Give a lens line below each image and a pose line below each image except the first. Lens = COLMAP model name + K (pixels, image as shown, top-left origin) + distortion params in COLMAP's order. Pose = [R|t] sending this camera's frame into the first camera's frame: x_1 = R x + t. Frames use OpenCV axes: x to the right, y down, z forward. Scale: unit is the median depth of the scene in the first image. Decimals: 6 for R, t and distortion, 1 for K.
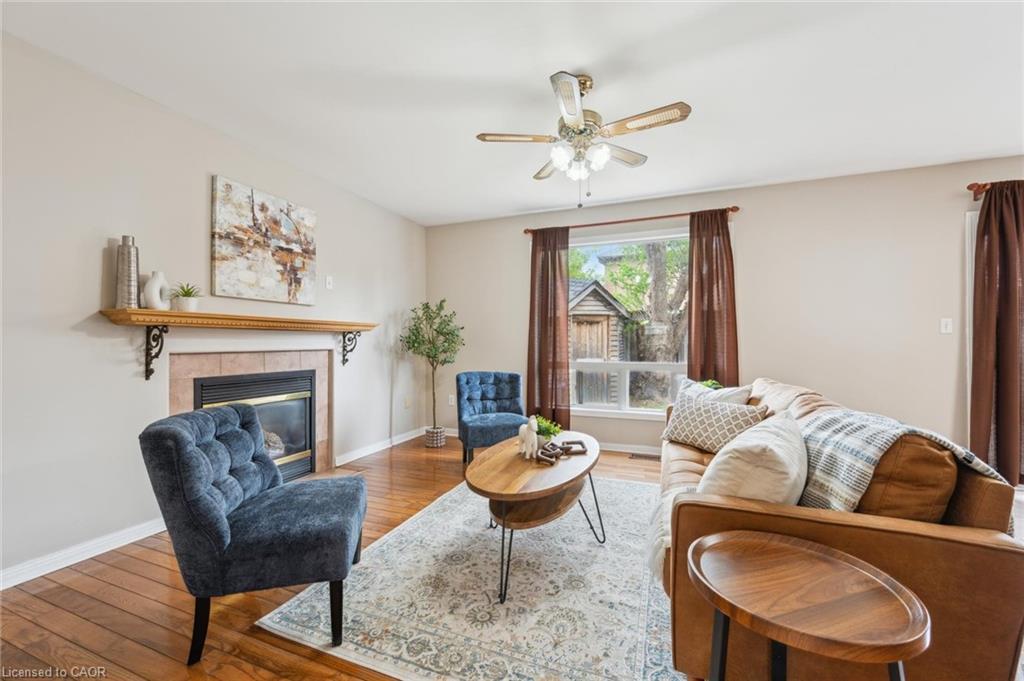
lens RADIAL K [[405.0, 0, 512.5], [0, 405.0, 330.2], [0, 0, 1]] dist [-0.003292, -0.000330]
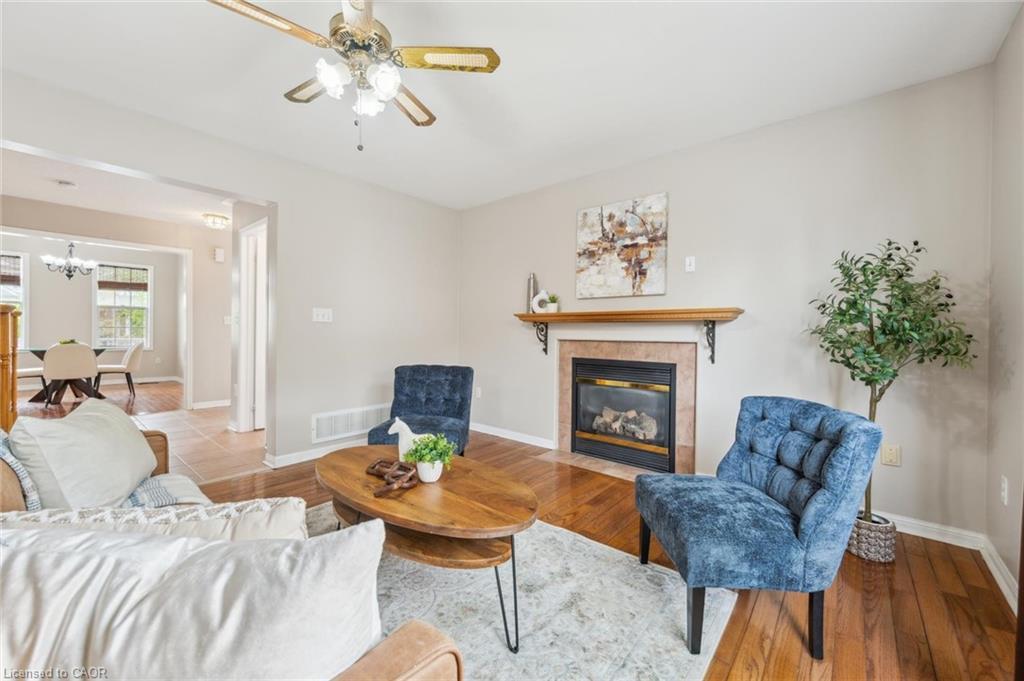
lens RADIAL K [[405.0, 0, 512.5], [0, 405.0, 330.2], [0, 0, 1]] dist [-0.003292, -0.000330]
pose [[-0.323932, -0.008370, -0.946043, 0.545325], [0.019229, 0.999696, -0.015429, 0.032452], [0.945885, -0.023189, -0.323672, 1.050839]]
